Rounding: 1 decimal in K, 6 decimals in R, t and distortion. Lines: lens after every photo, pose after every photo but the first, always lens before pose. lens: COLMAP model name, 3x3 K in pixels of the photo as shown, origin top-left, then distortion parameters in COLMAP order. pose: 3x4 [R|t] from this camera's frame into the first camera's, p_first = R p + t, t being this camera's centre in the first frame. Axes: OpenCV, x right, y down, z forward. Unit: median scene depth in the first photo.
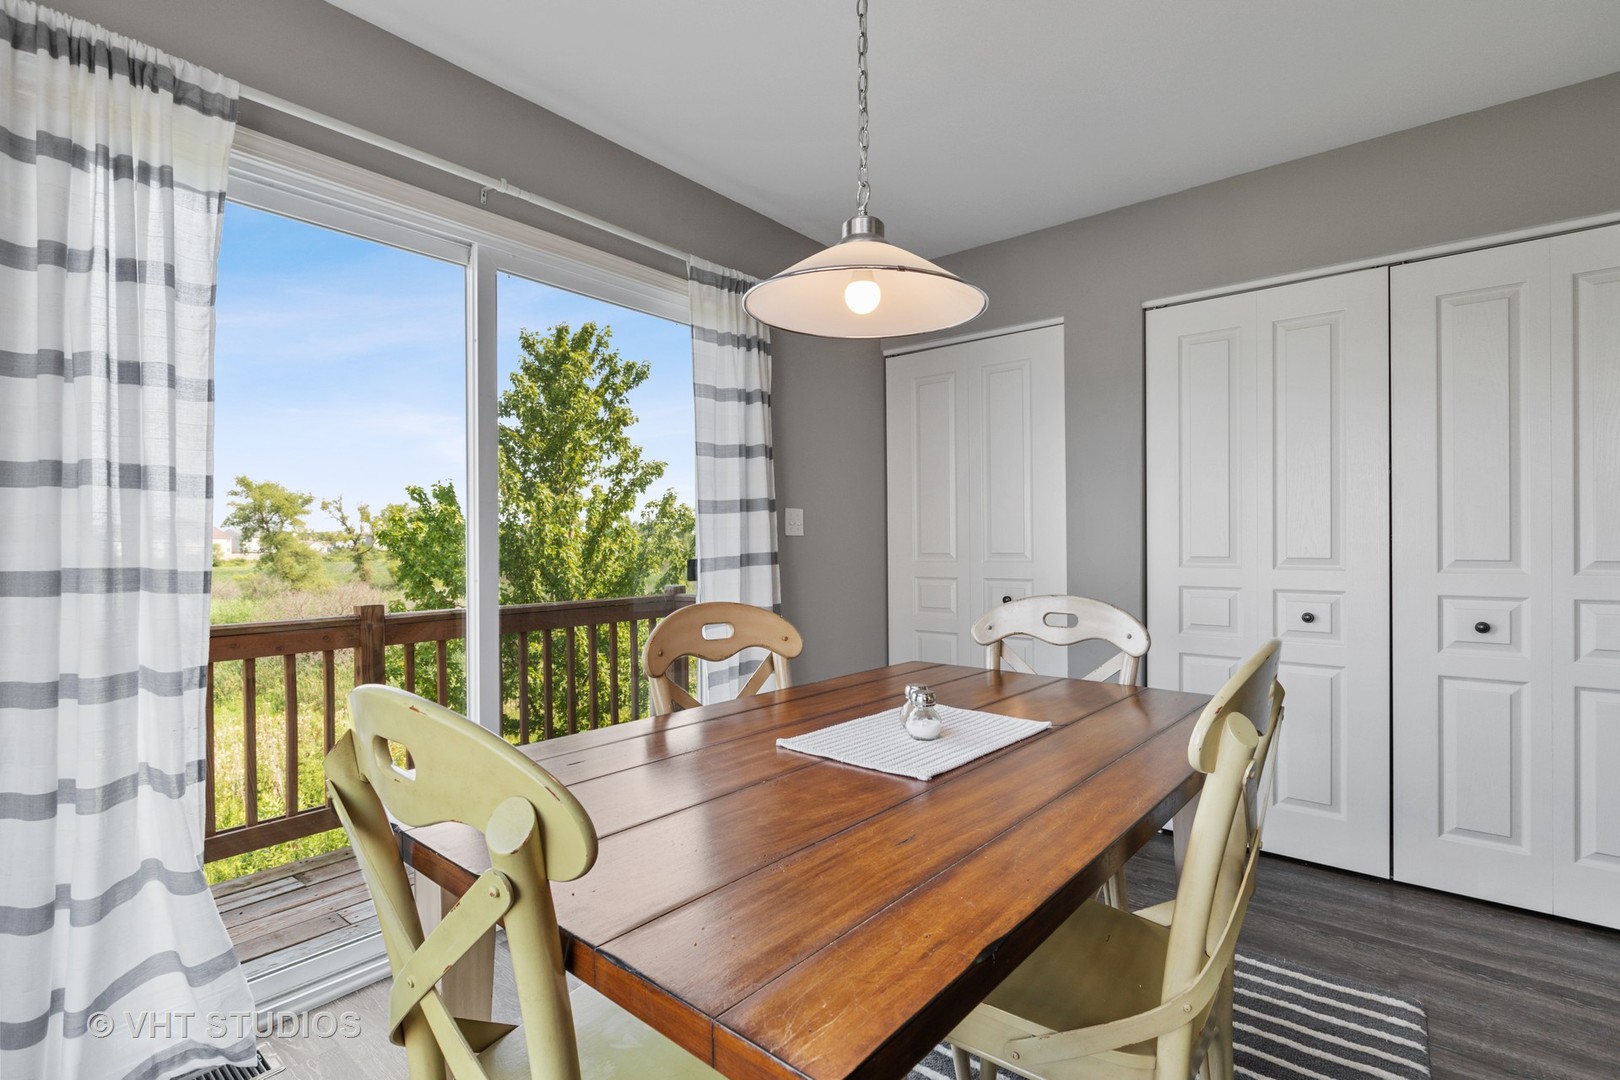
lens RADIAL K [[758.0, 0, 804.9], [0, 758.0, 542.9], [0, 0, 1]] dist [-0.005813, -0.000328]
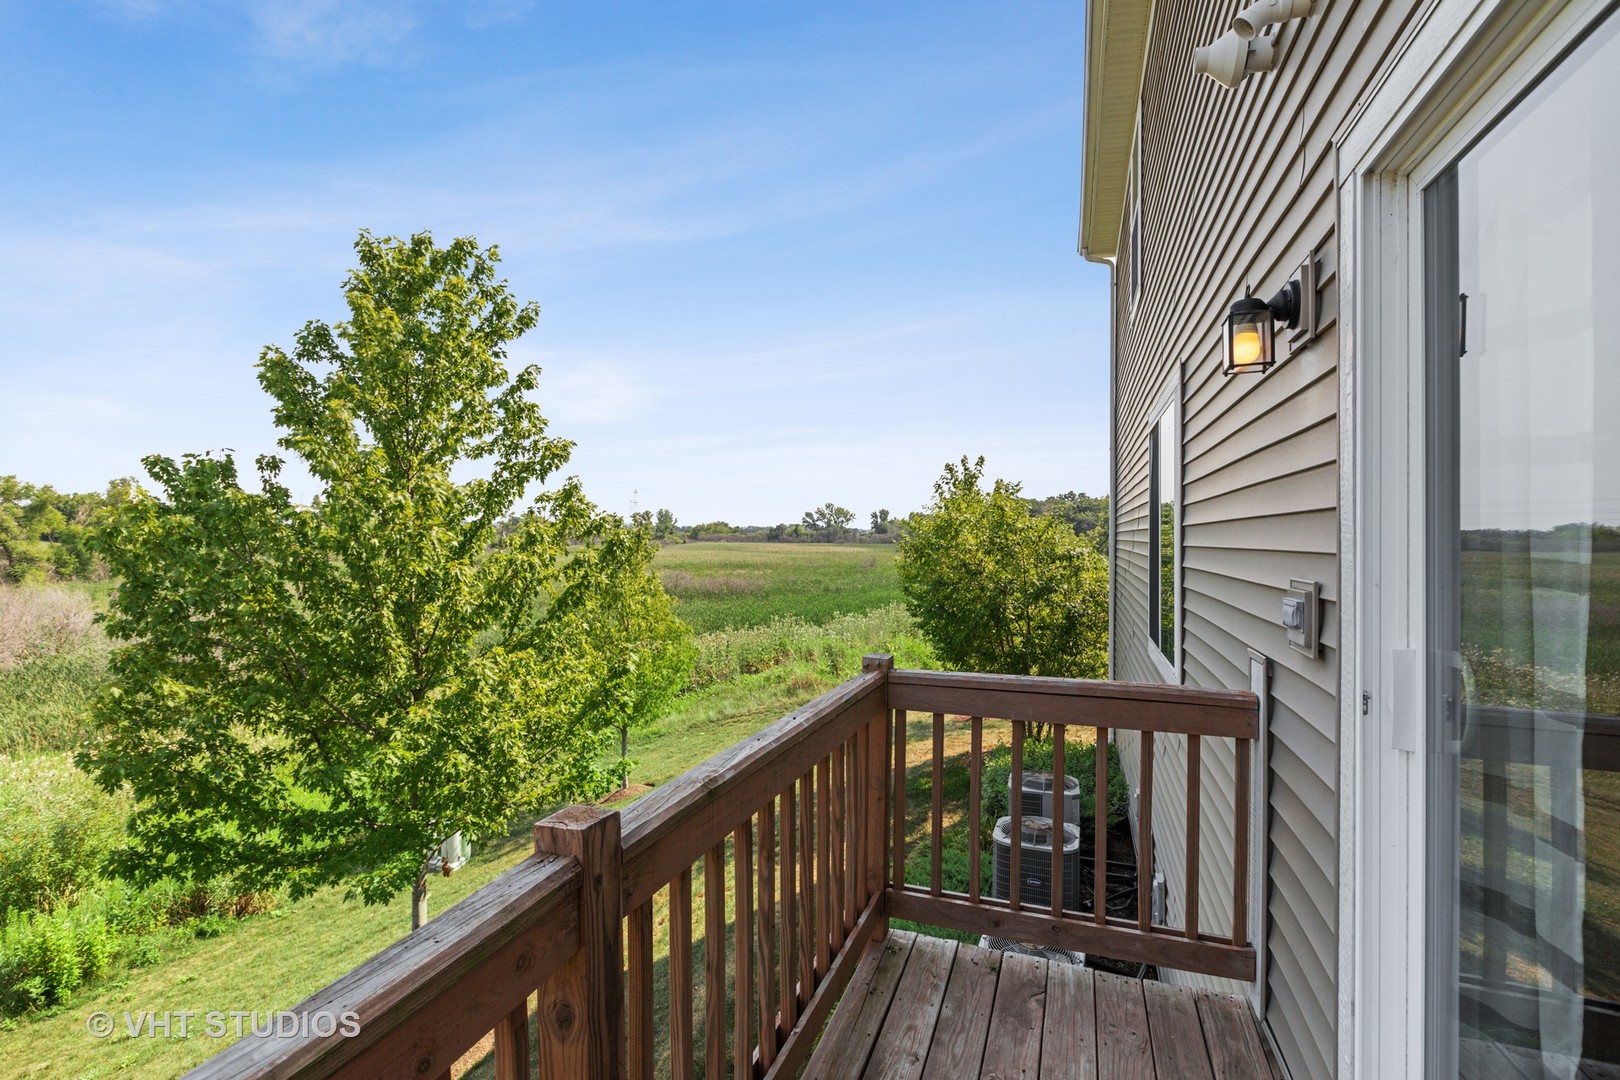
lens RADIAL K [[758.0, 0, 813.7], [0, 758.0, 529.5], [0, 0, 1]] dist [-0.005813, -0.000328]
pose [[0.938040, 0.018380, 0.346039, -0.226518], [-0.016276, 0.999827, -0.008985, -0.019243], [-0.346144, 0.002796, 0.938177, 0.238241]]
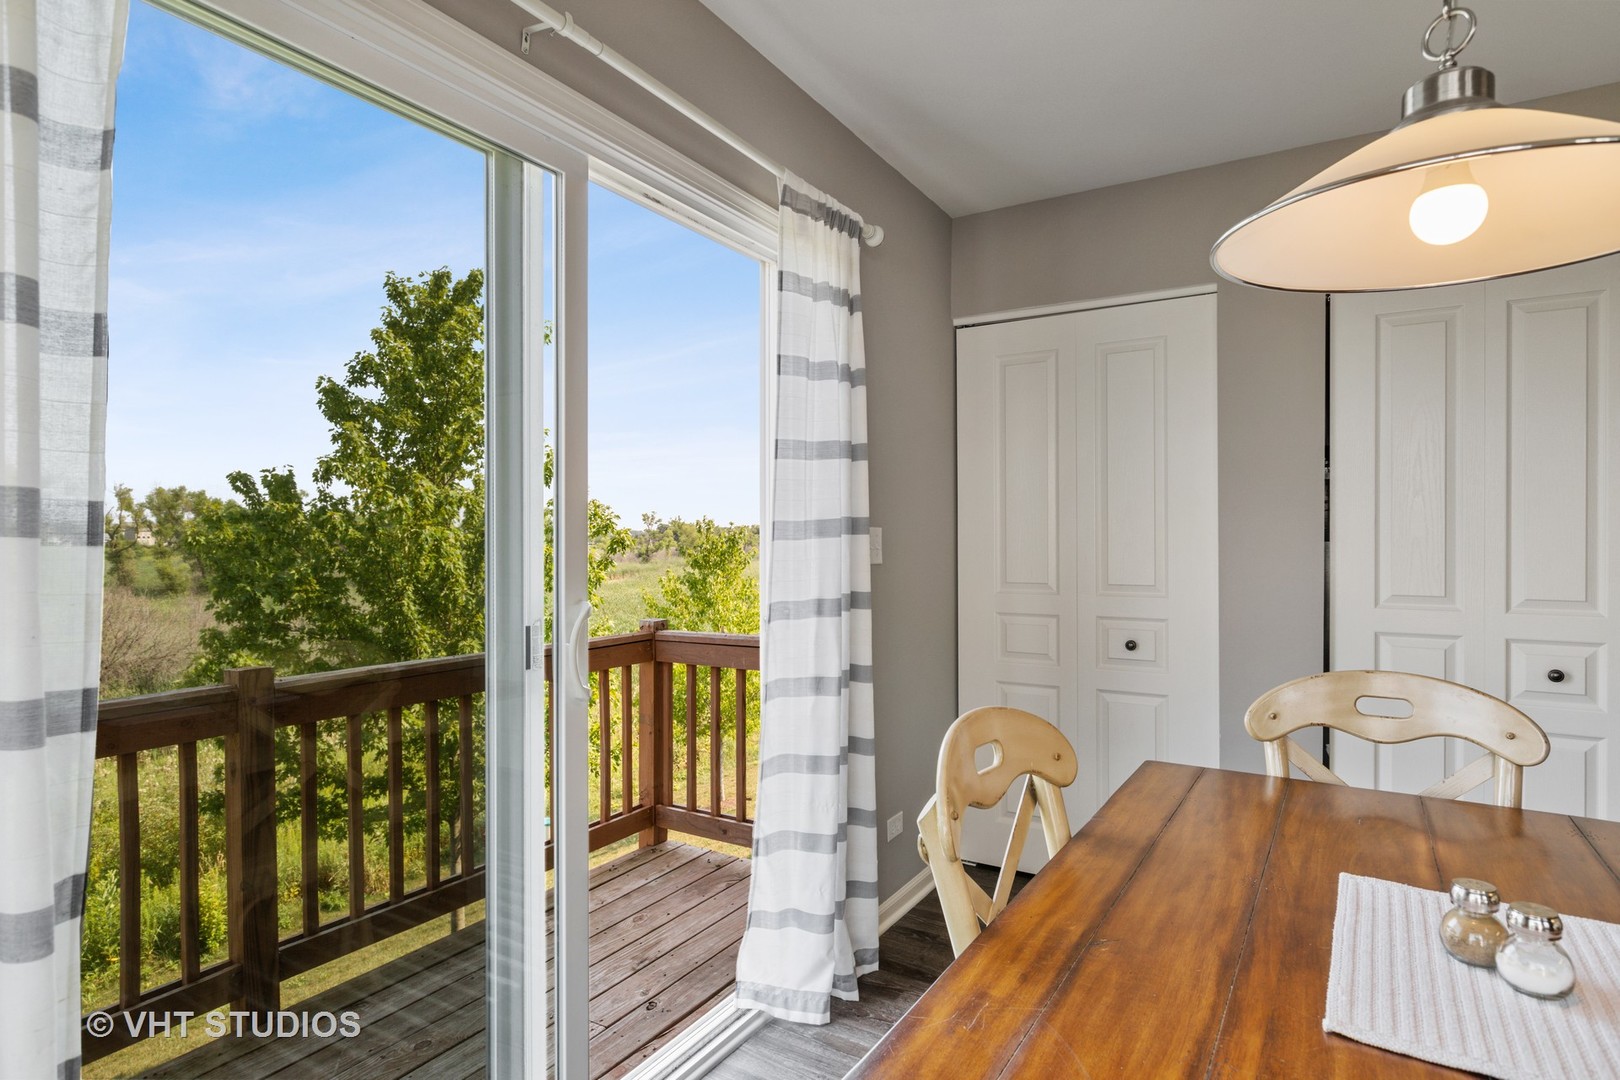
lens RADIAL K [[862.8, 0, 807.4], [0, 862.8, 538.6], [0, 0, 1]] dist [0.003025, -0.000787]
pose [[0.989771, 0.005374, 0.142564, -0.074959], [-0.005290, 0.999986, -0.000970, -0.012549], [-0.142567, 0.000206, 0.989785, 0.066596]]
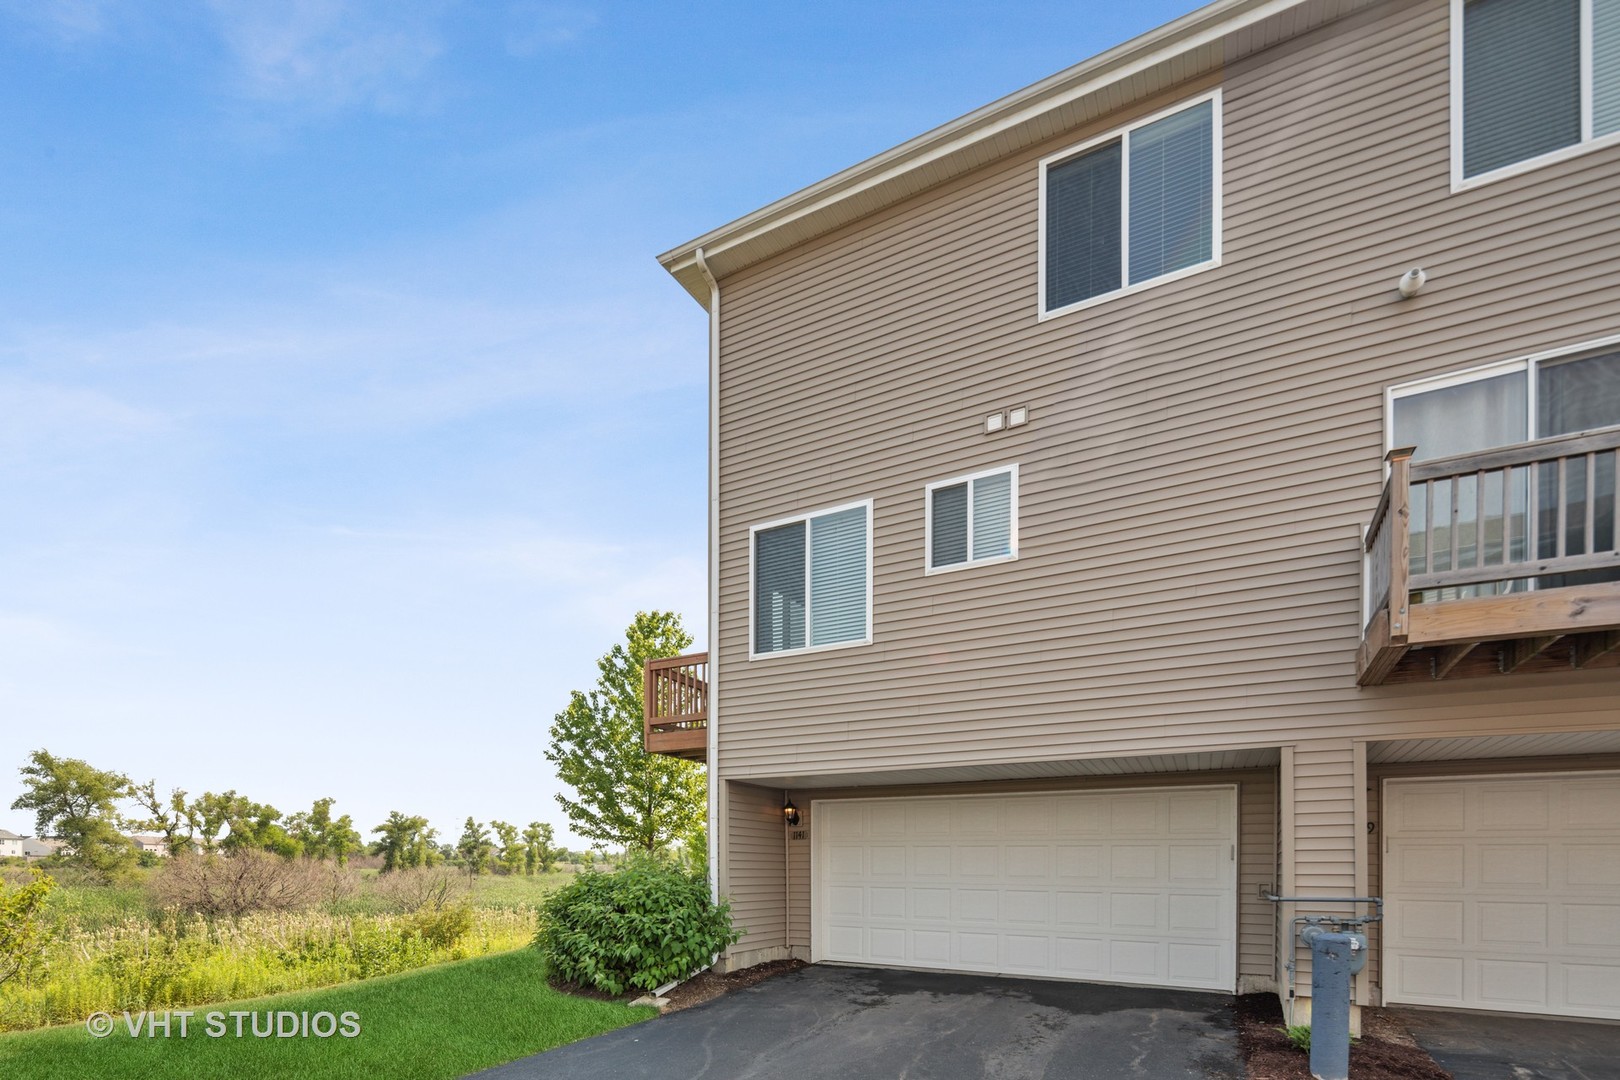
lens RADIAL K [[758.0, 0, 817.3], [0, 758.0, 533.1], [0, 0, 1]] dist [-0.005813, -0.000328]
pose [[0.984213, 0.075329, 0.160156, -0.248599], [-0.006110, 0.918825, -0.394617, 0.286621], [-0.176881, 0.387409, 0.904780, -0.891008]]
